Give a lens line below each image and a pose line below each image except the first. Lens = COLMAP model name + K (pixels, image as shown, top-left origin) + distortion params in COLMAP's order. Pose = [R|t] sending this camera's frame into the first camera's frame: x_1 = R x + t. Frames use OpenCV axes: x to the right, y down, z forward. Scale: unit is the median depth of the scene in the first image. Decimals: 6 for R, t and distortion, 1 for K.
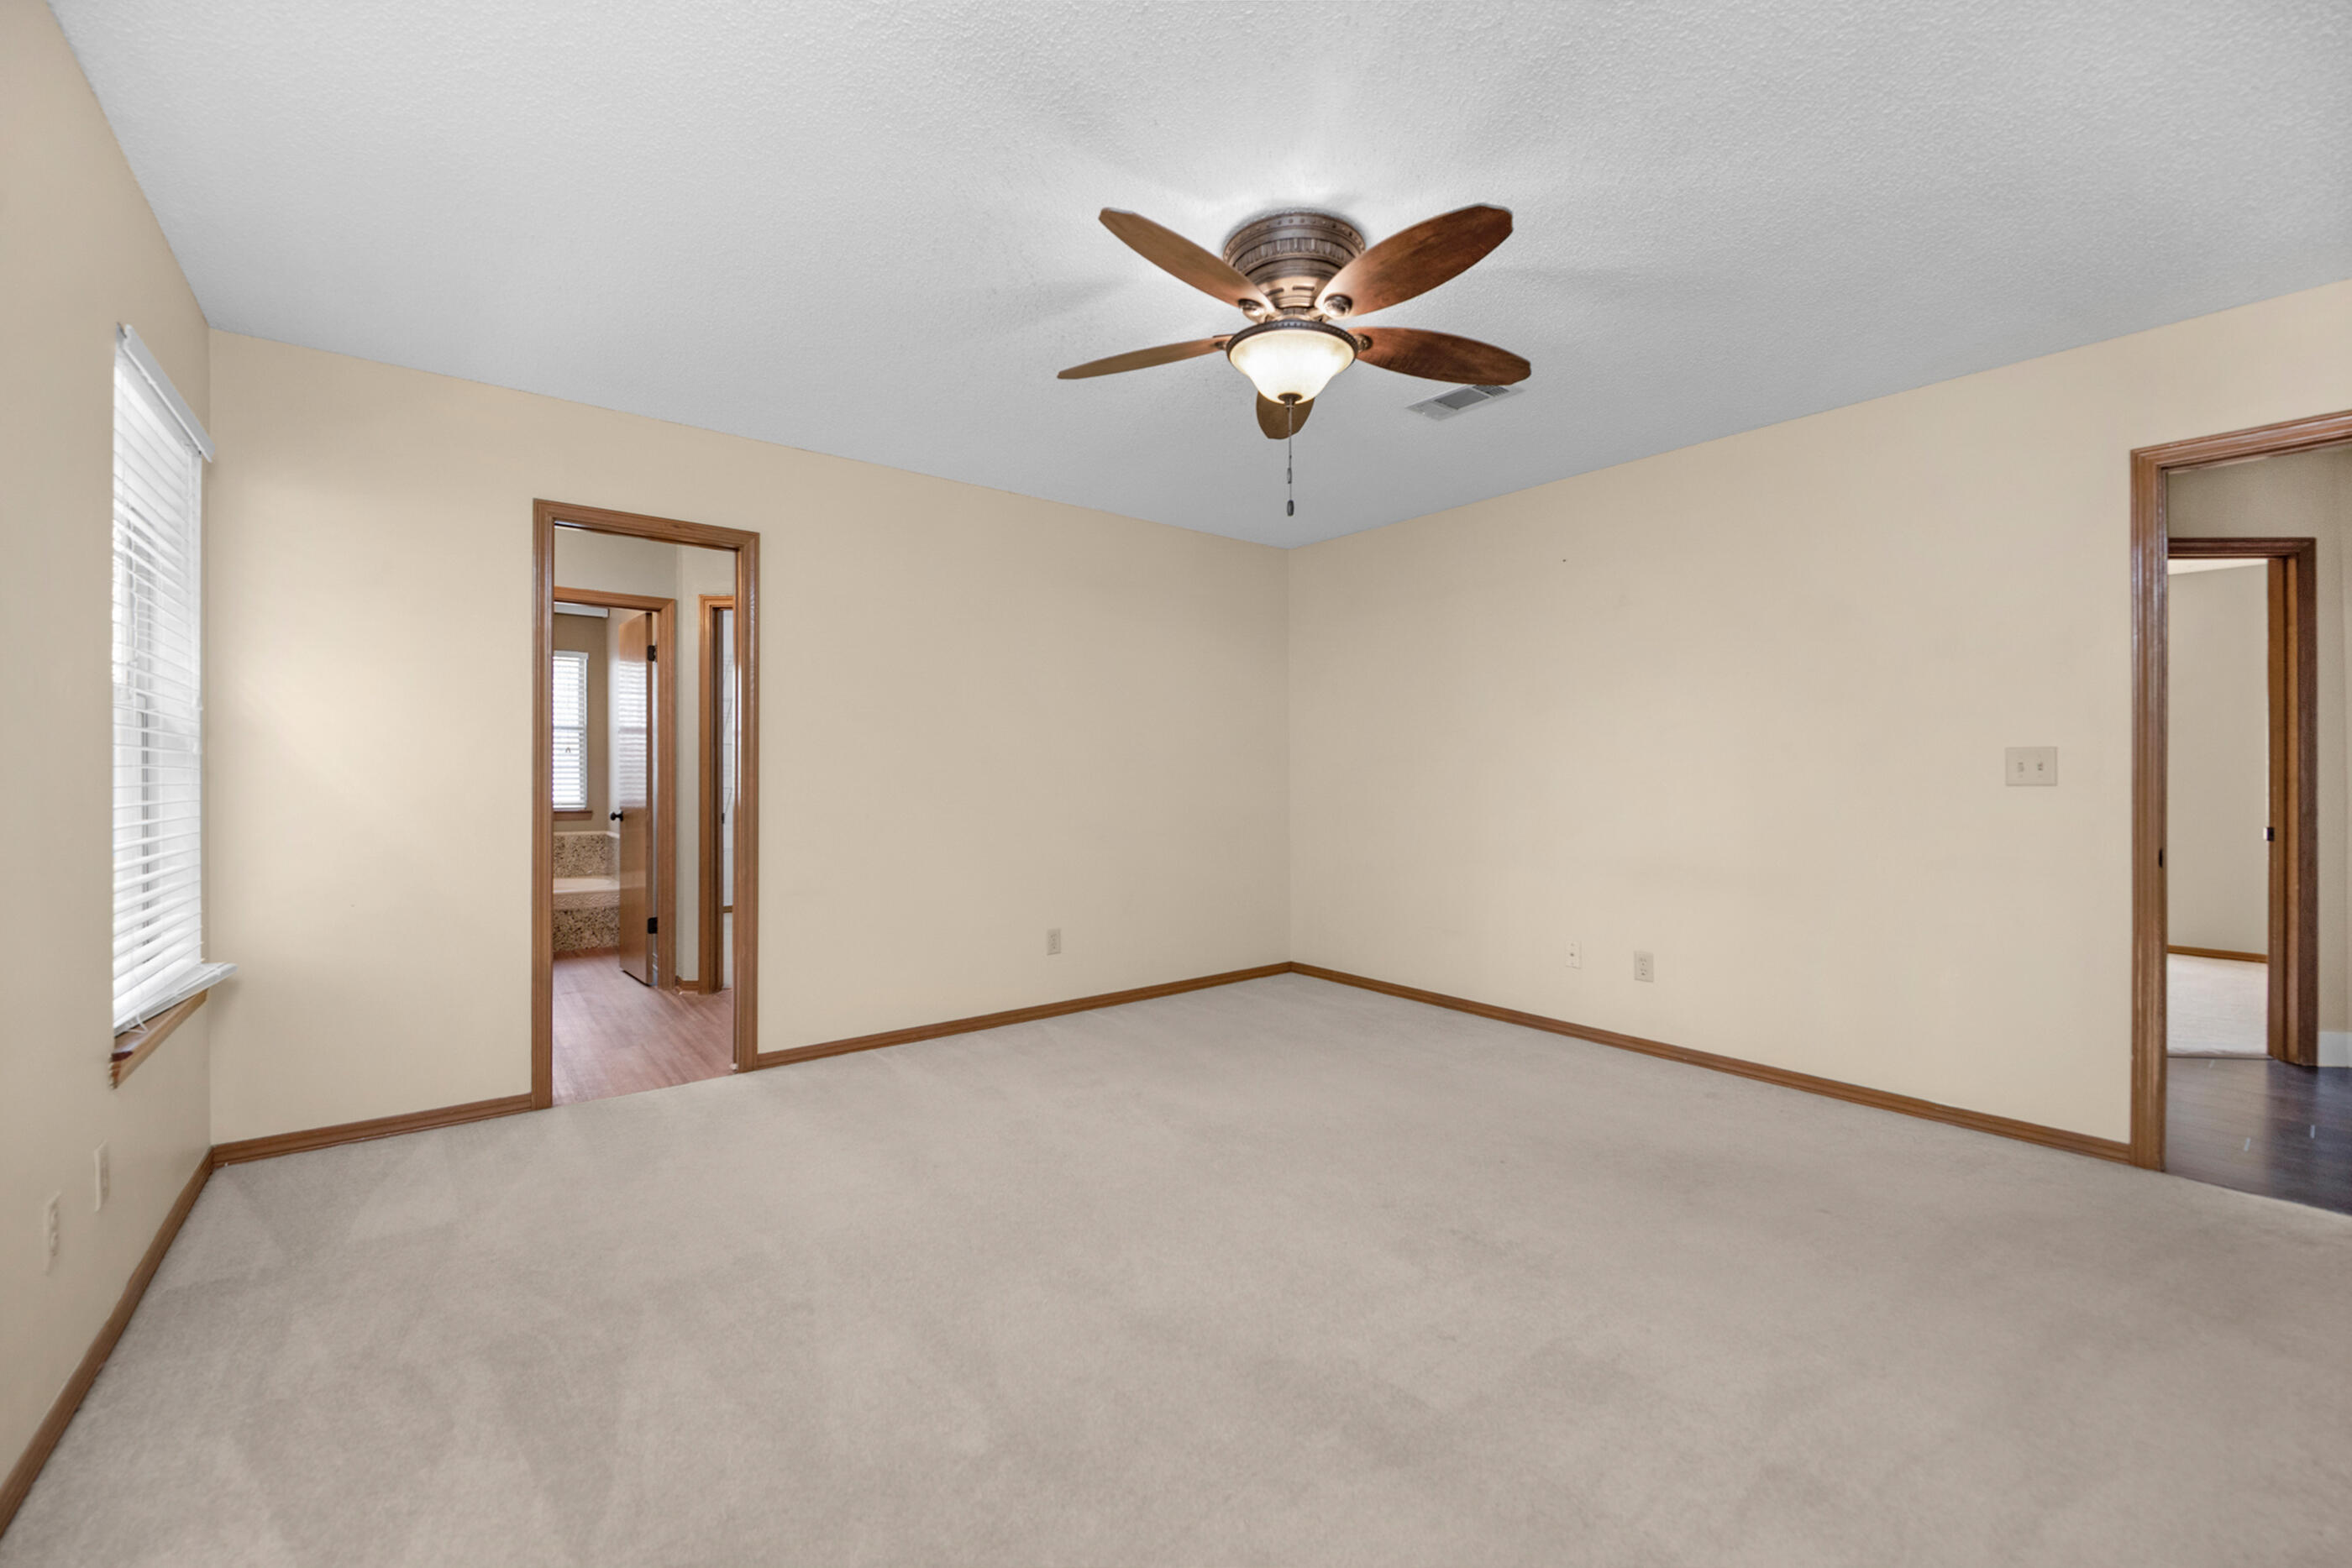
lens RADIAL K [[950.8, 0, 1176.0], [0, 950.8, 784.0], [0, 0, 1]] dist [-0.007530, -0.000216]
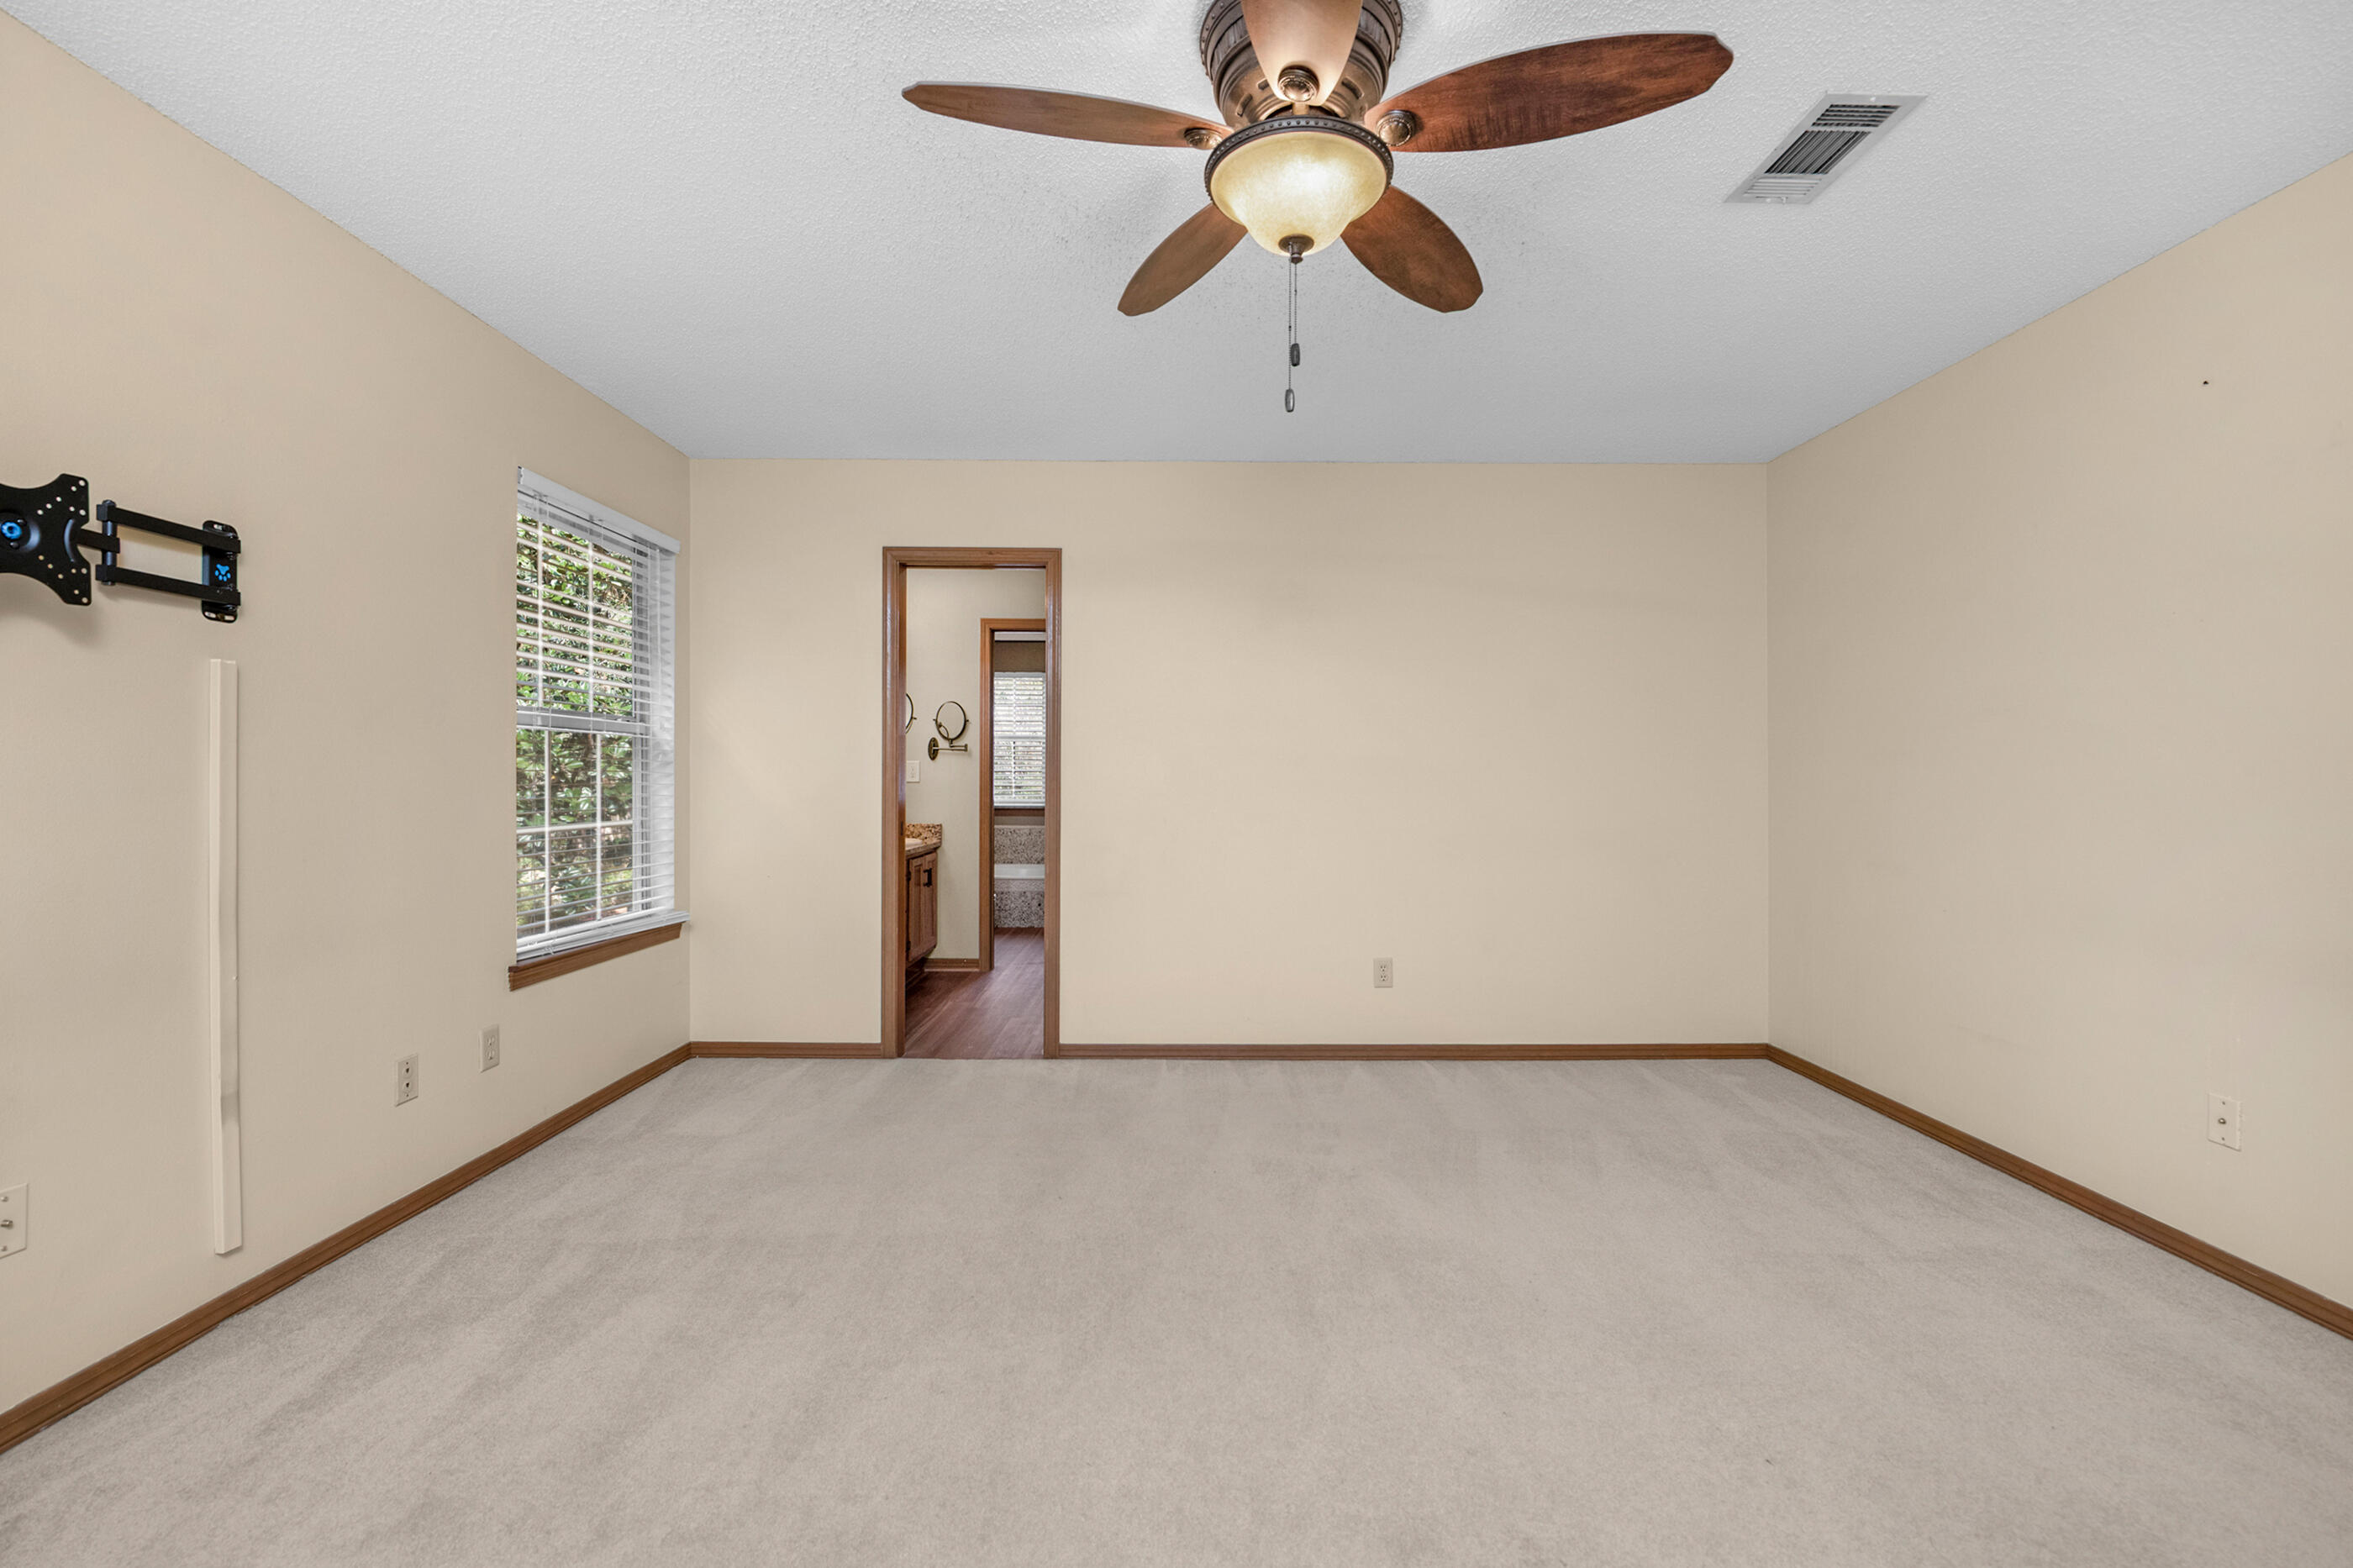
lens RADIAL K [[951.2, 0, 1176.5], [0, 951.2, 784.0], [0, 0, 1]] dist [-0.007530, -0.000216]
pose [[0.785984, 0.005539, -0.618222, 0.379667], [-0.009151, 0.999955, -0.002675, -0.002291], [0.618179, 0.007760, 0.785999, 0.305345]]
